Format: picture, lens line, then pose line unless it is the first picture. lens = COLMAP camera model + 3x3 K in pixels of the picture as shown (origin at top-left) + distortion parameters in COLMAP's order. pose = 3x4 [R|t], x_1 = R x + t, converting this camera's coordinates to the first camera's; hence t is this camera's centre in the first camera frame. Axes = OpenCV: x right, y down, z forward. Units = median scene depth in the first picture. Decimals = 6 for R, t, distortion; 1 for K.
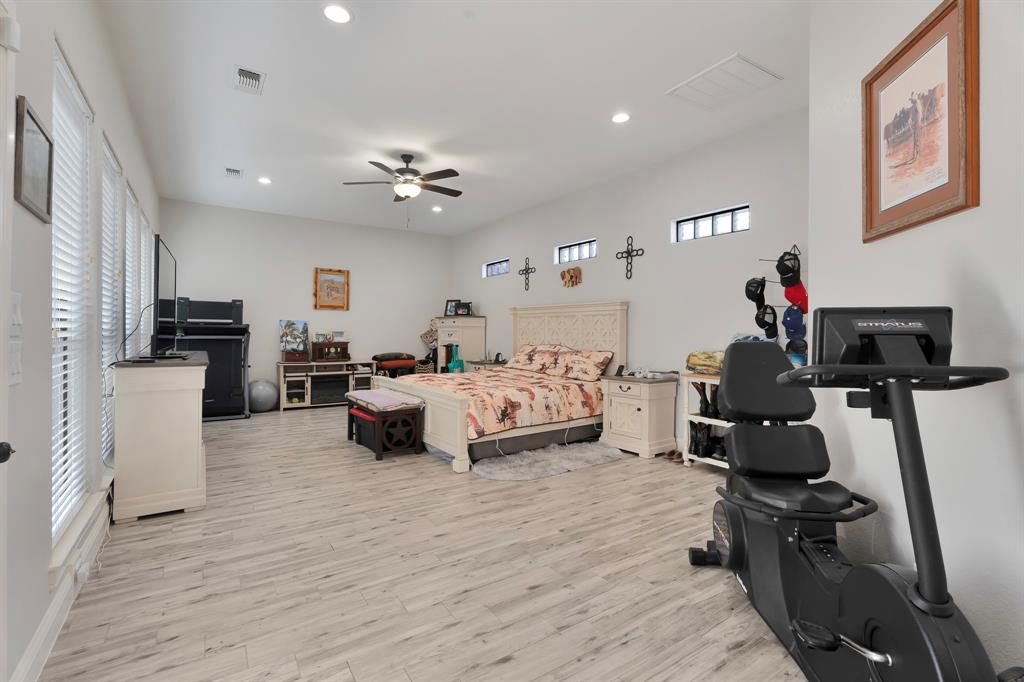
lens RADIAL K [[457.1, 0, 517.8], [0, 457.1, 335.2], [0, 0, 1]] dist [-0.003100, 0.000949]
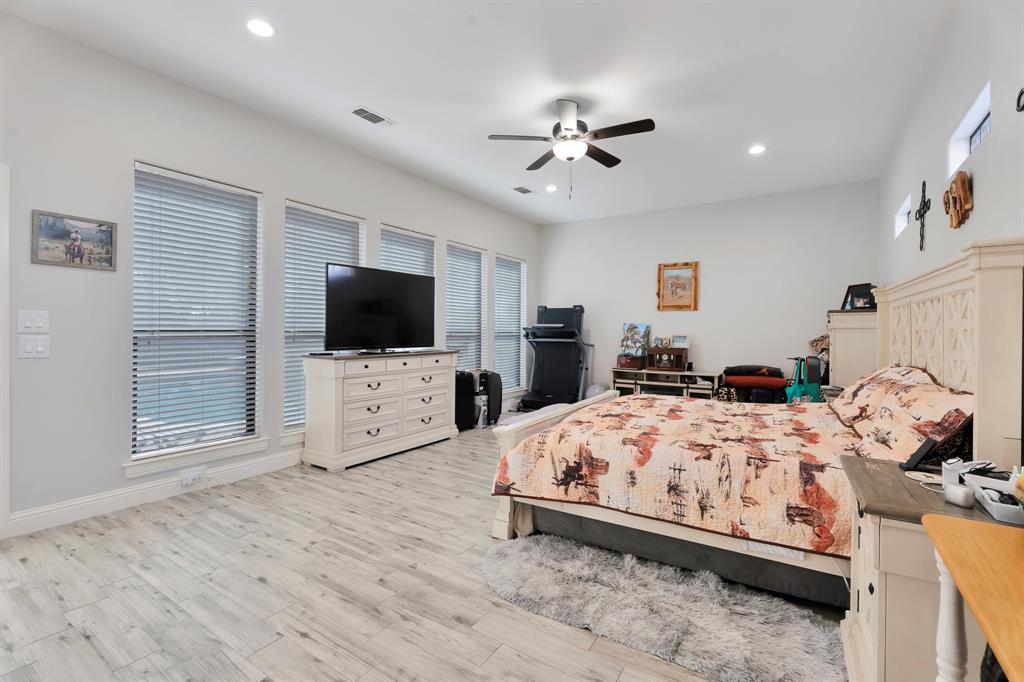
lens RADIAL K [[457.1, 0, 521.5], [0, 457.1, 342.3], [0, 0, 1]] dist [-0.003100, 0.000949]
pose [[0.385418, 0.016177, -0.922600, 0.470459], [-0.014194, 0.999832, 0.011602, -0.003076], [0.922633, 0.008624, 0.385583, 0.687499]]
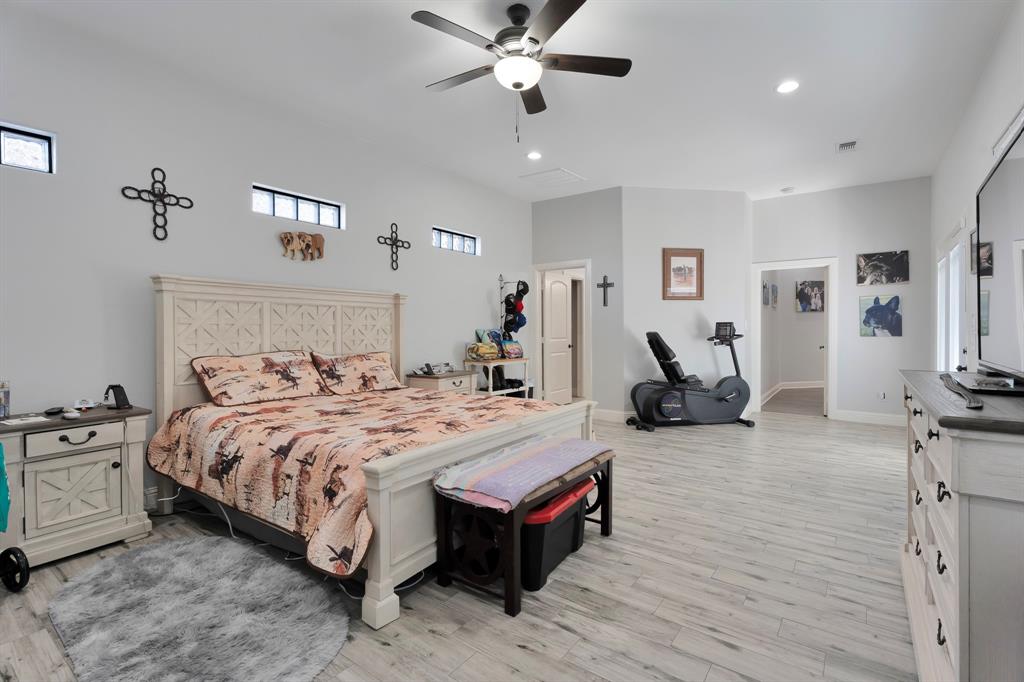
lens RADIAL K [[457.1, 0, 512.4], [0, 457.1, 329.7], [0, 0, 1]] dist [-0.003100, 0.000949]
pose [[-0.307291, -0.006666, 0.951592, -0.840771], [0.009098, 0.999909, 0.009942, -0.014516], [-0.951572, 0.011713, -0.307202, 1.284073]]
